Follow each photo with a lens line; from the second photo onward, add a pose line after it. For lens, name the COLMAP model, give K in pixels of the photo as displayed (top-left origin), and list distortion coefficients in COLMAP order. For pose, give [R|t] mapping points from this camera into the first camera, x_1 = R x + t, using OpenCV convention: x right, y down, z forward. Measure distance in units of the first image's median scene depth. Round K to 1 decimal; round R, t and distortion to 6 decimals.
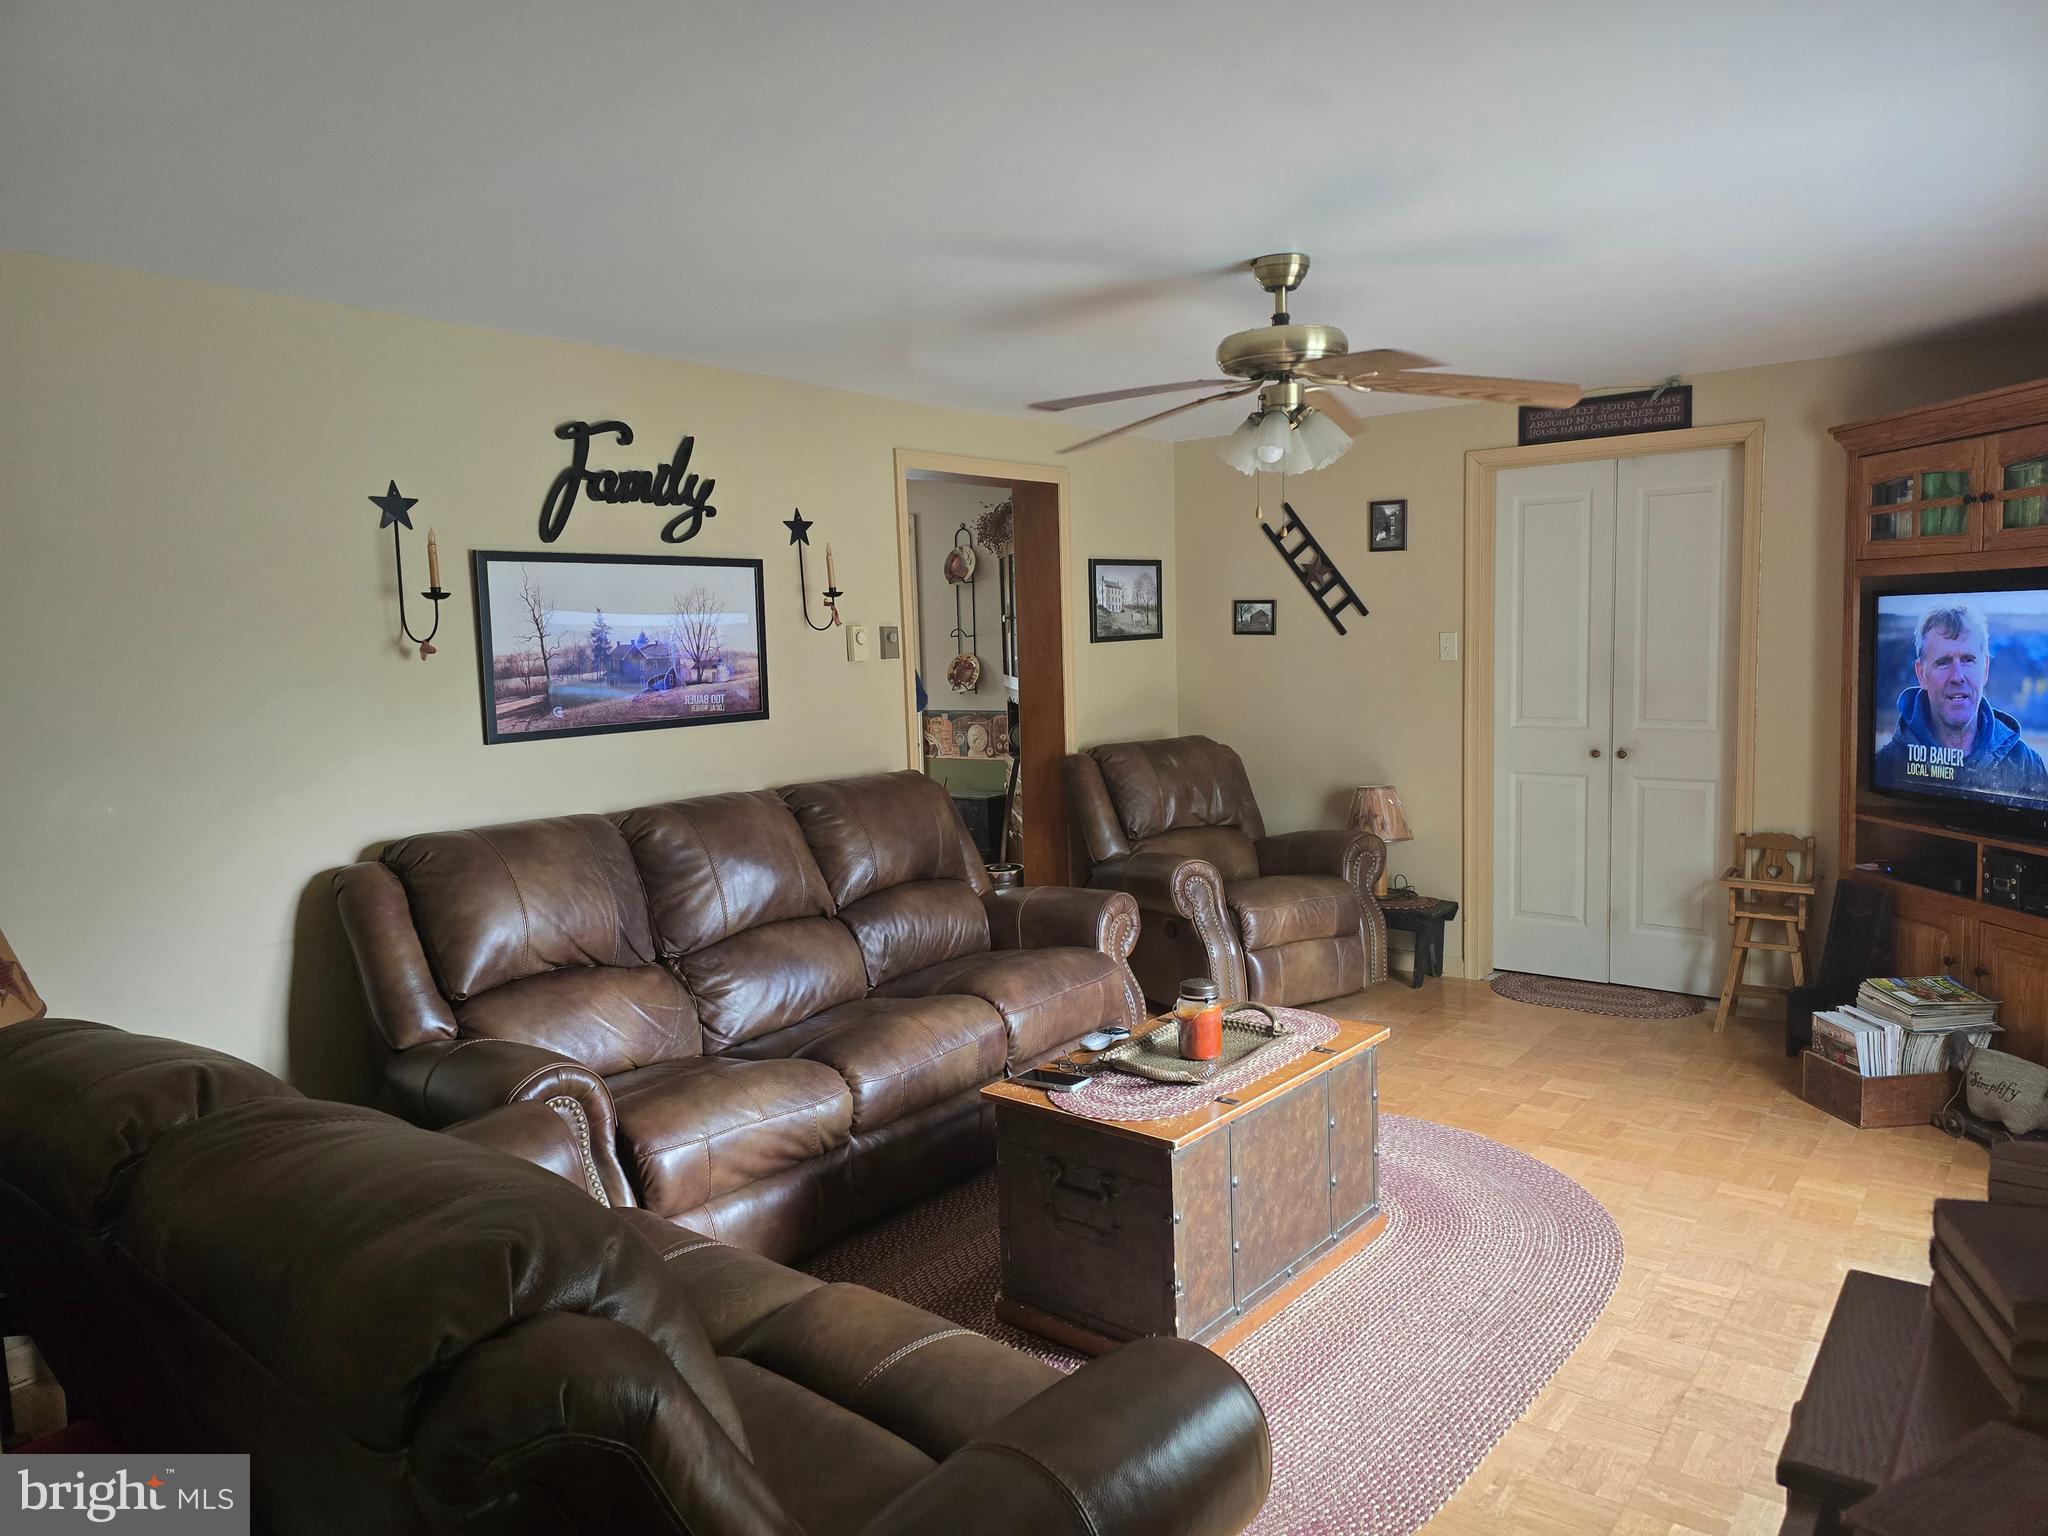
lens RADIAL K [[1396.1, 0, 1018.5], [0, 1396.1, 770.6], [0, 0, 1]] dist [0.058646, -0.046039]
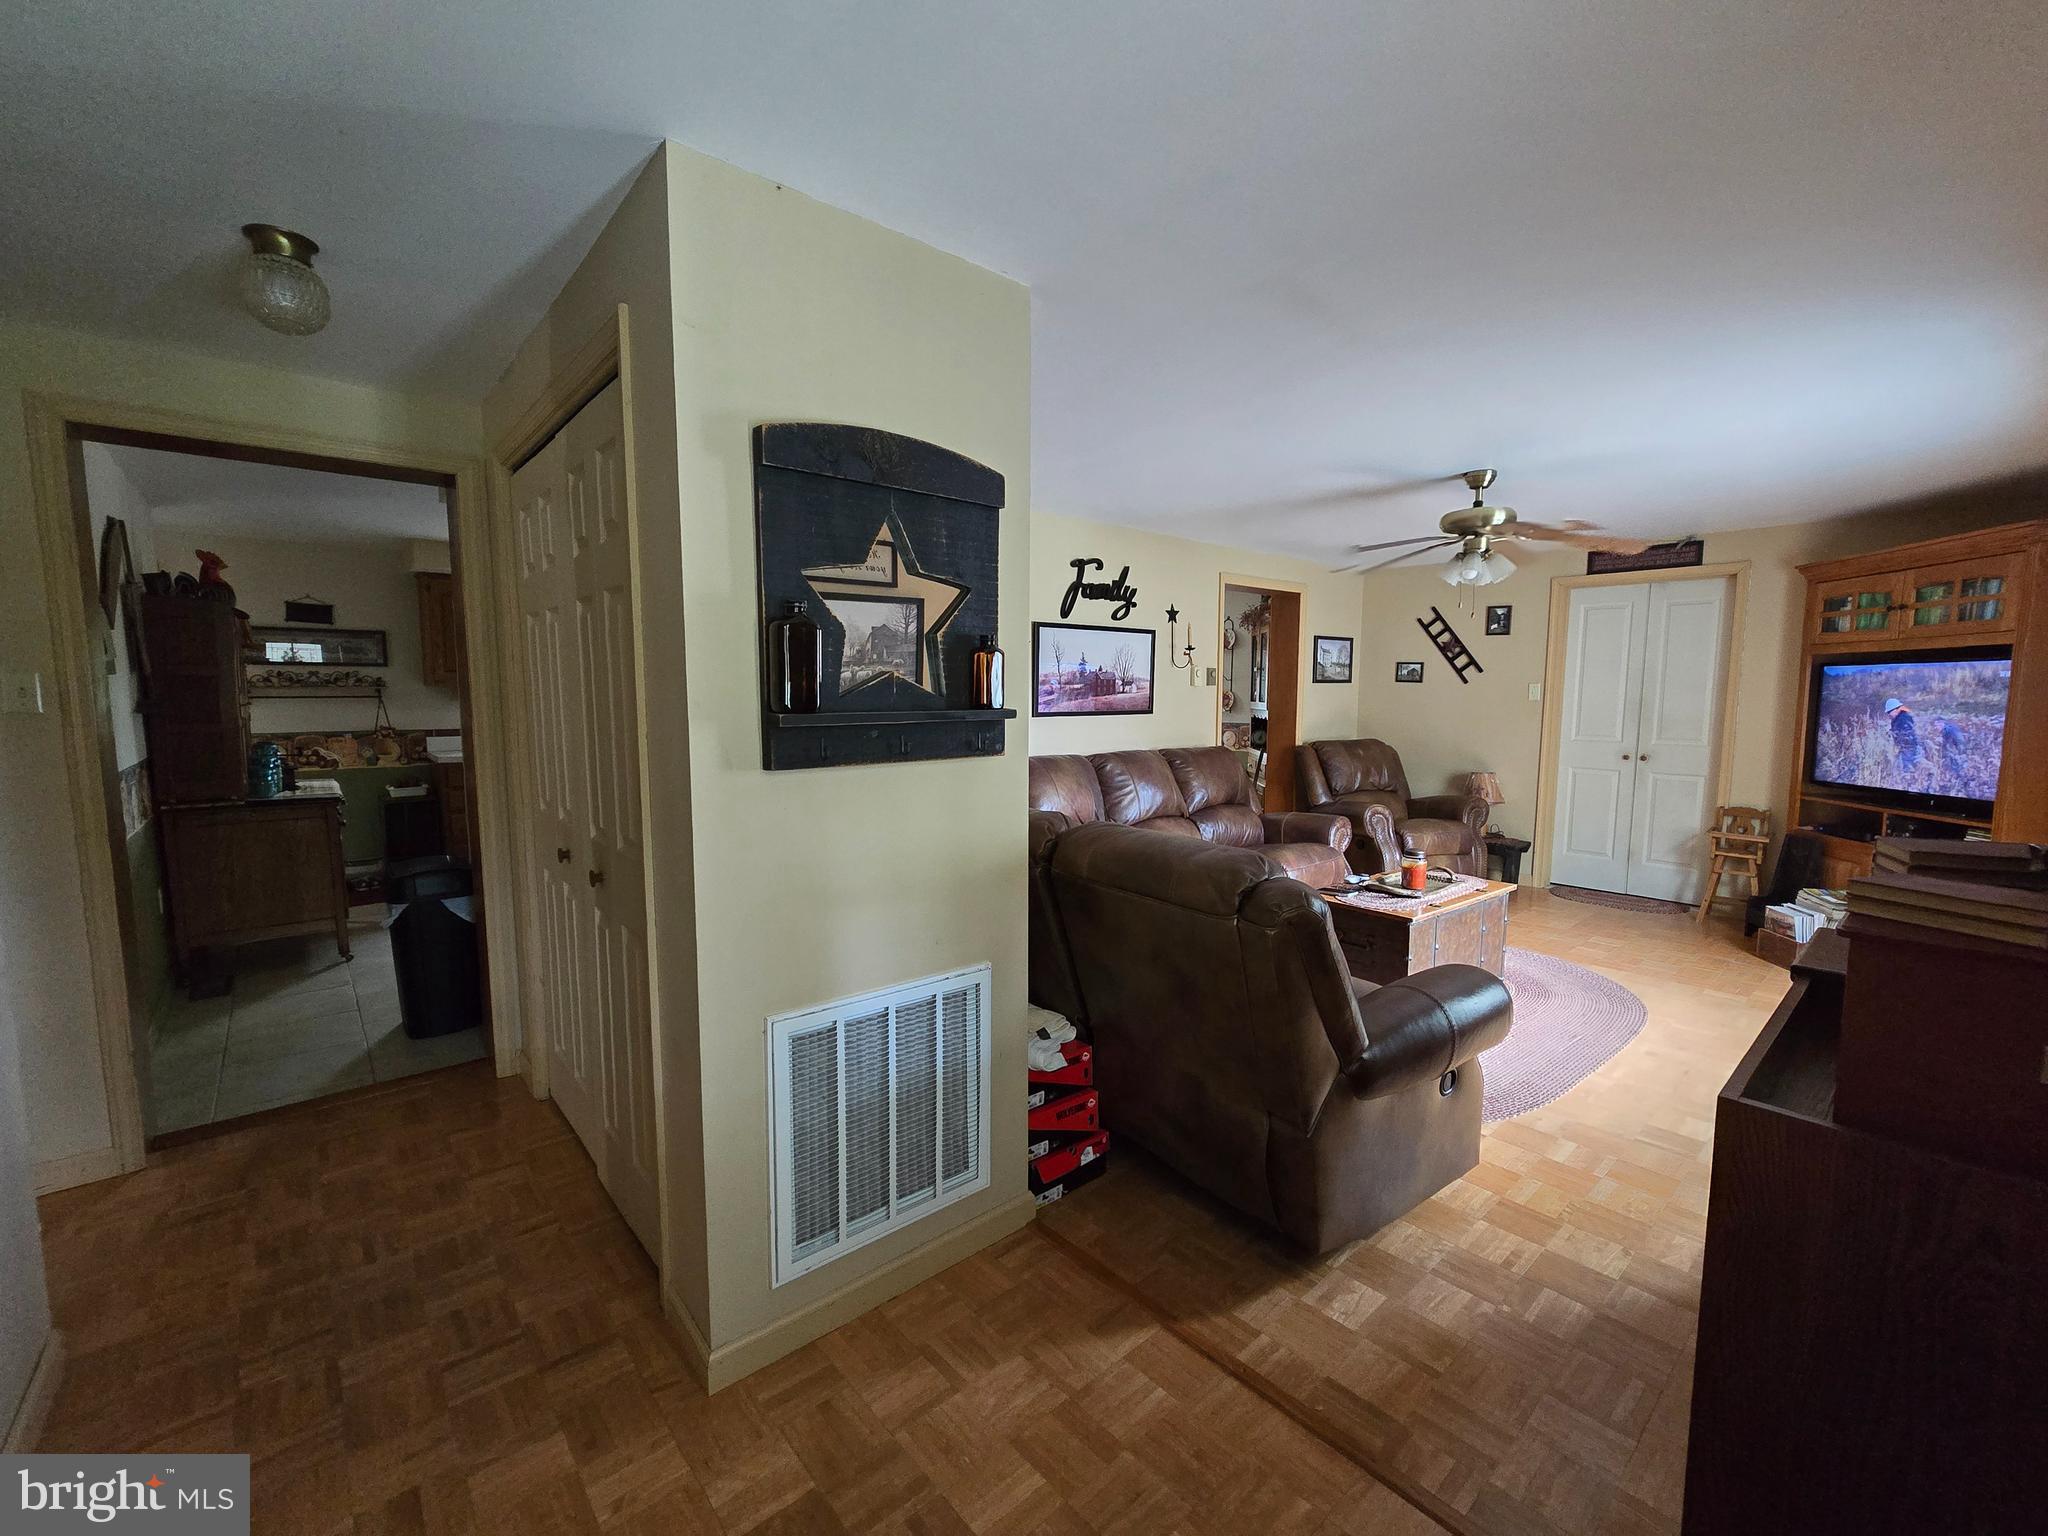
lens RADIAL K [[849.4, 0, 1021.9], [0, 849.4, 782.5], [0, 0, 1]] dist [-0.008953, 0.001992]
pose [[0.979039, 0.052229, -0.196864, -0.120829], [-0.050091, 0.998619, 0.015830, 0.046772], [0.197419, -0.005637, 0.980303, -0.169317]]
